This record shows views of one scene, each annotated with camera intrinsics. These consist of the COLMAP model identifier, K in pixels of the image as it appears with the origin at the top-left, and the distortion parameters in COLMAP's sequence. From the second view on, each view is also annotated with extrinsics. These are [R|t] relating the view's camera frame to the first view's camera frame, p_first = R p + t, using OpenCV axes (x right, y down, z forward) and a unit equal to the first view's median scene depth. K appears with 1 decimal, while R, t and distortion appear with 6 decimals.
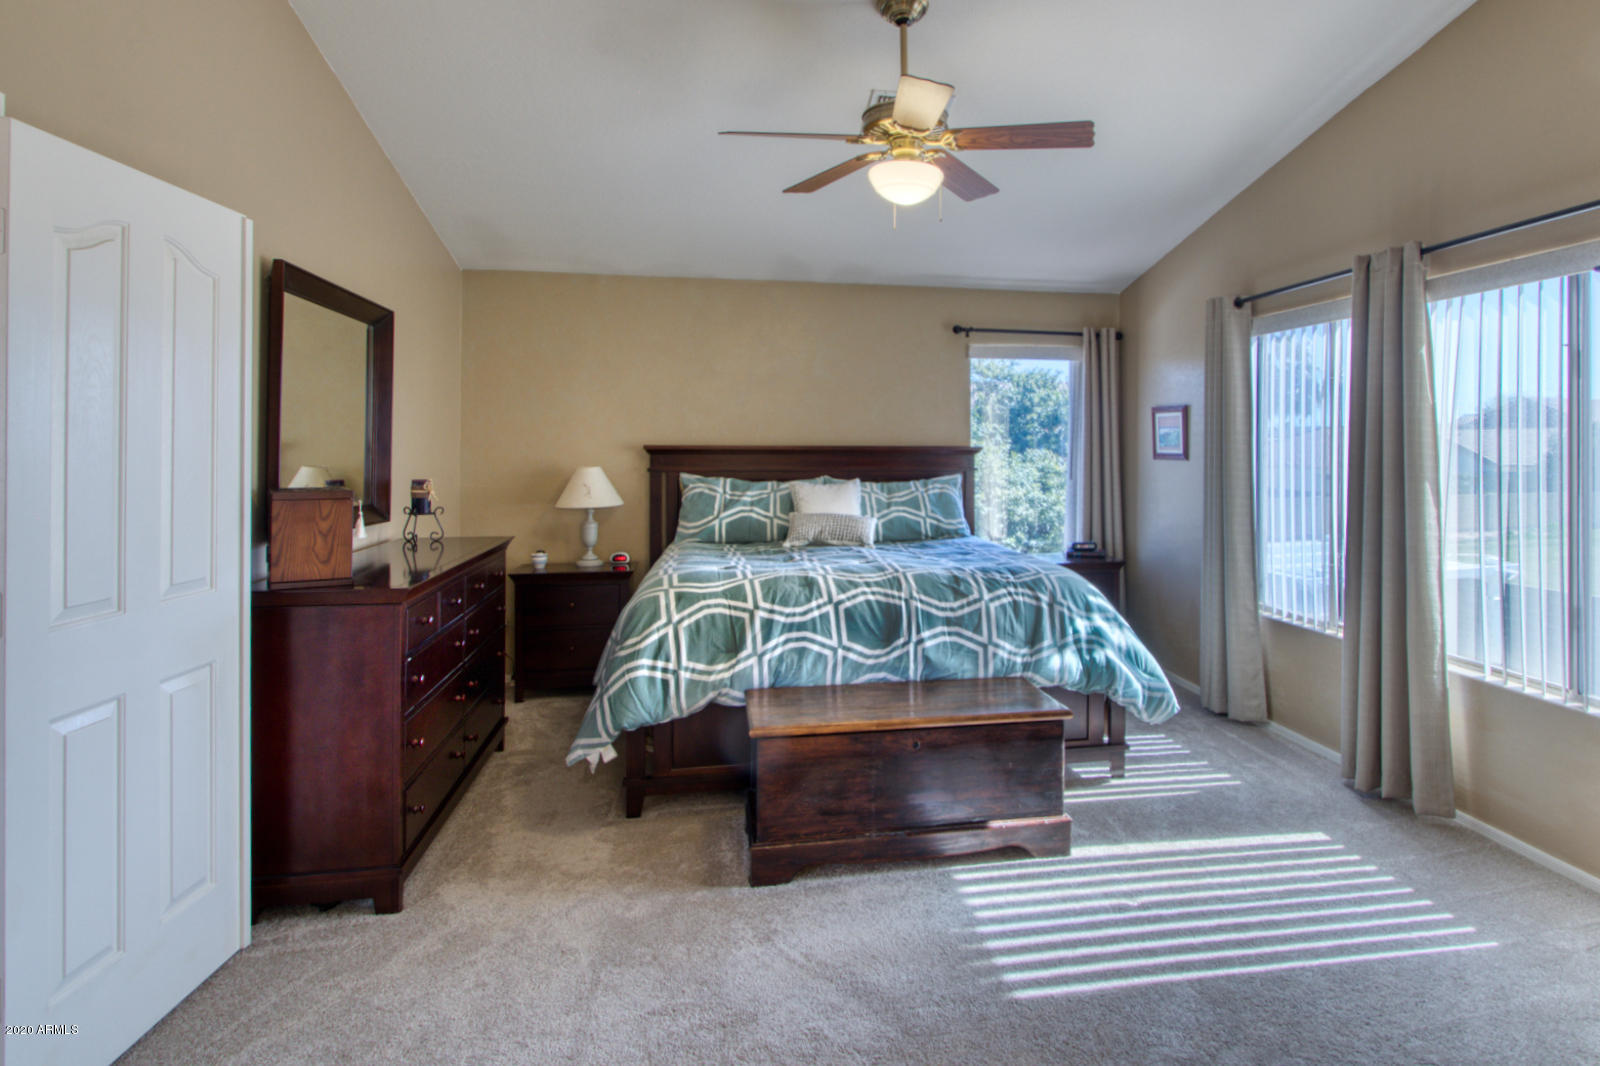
lens RADIAL K [[752.6, 0, 822.3], [0, 752.6, 446.1], [0, 0, 1]] dist [-0.005717, -0.000247]
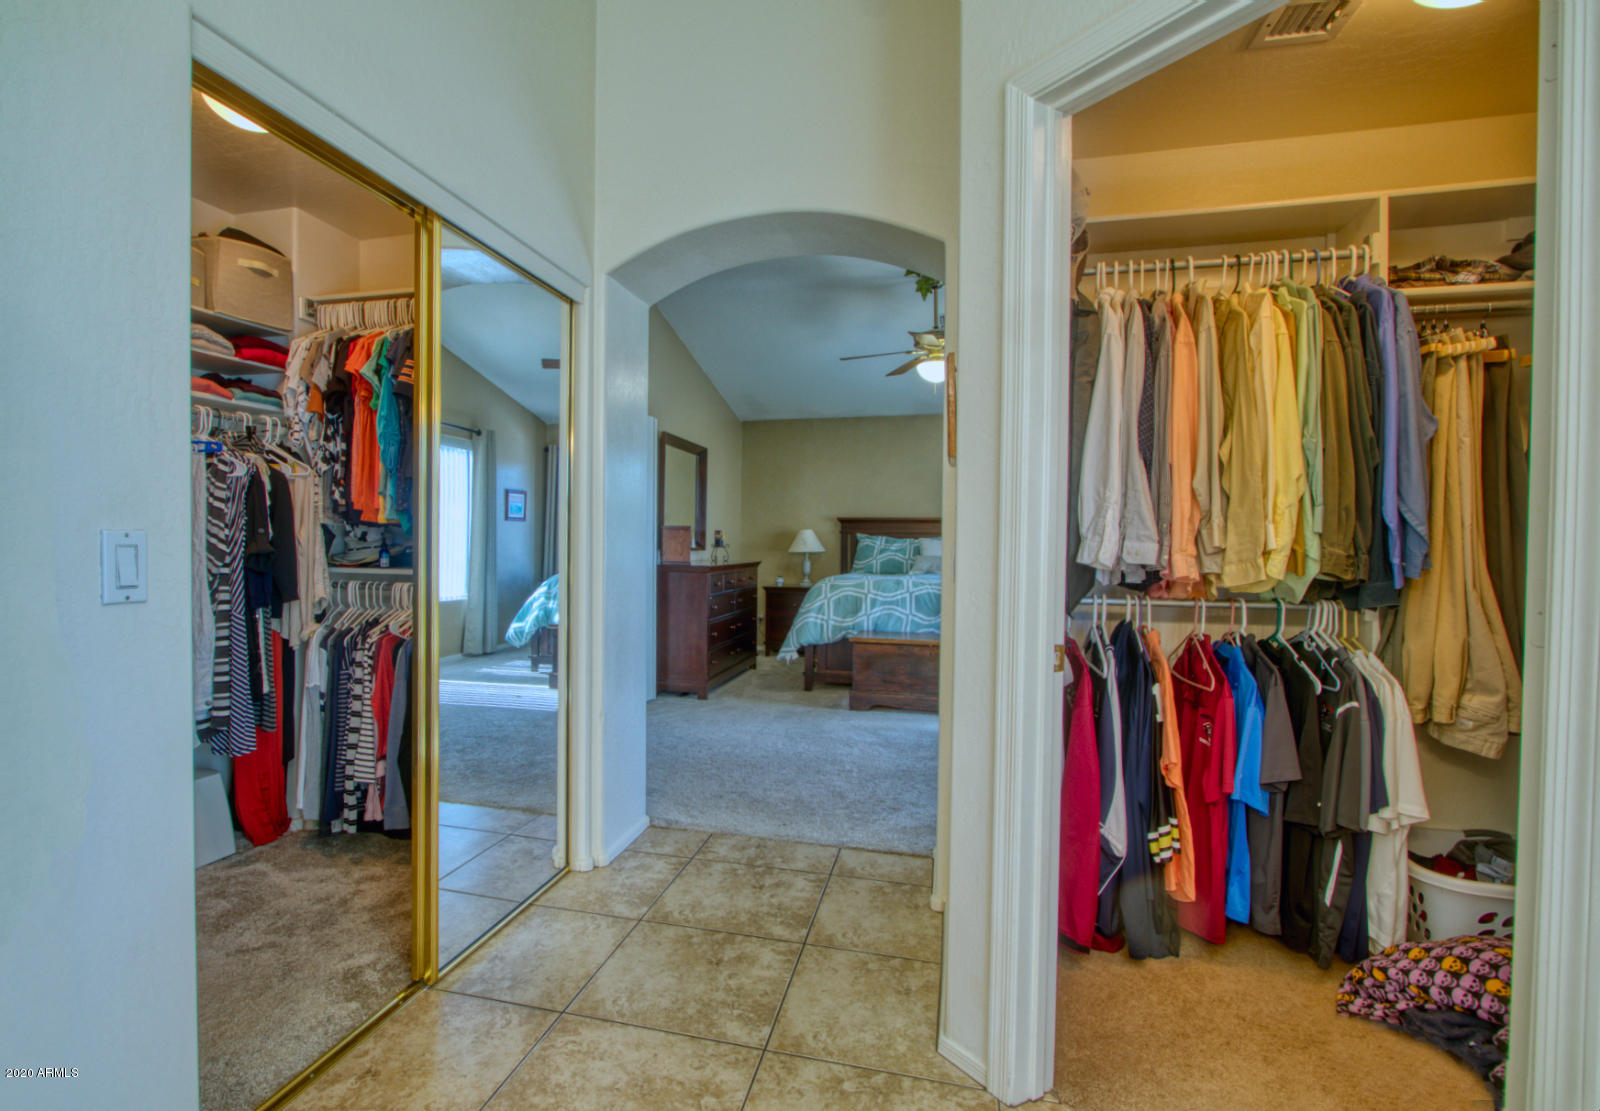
lens RADIAL K [[672.0, 0, 800.7], [0, 672.0, 551.3], [0, 0, 1]] dist [0.000693, 0.000007]
pose [[0.923638, 0.009474, -0.383148, 0.418299], [-0.004306, 0.999888, 0.014343, 0.084217], [0.383241, -0.011598, 0.923576, -0.678937]]
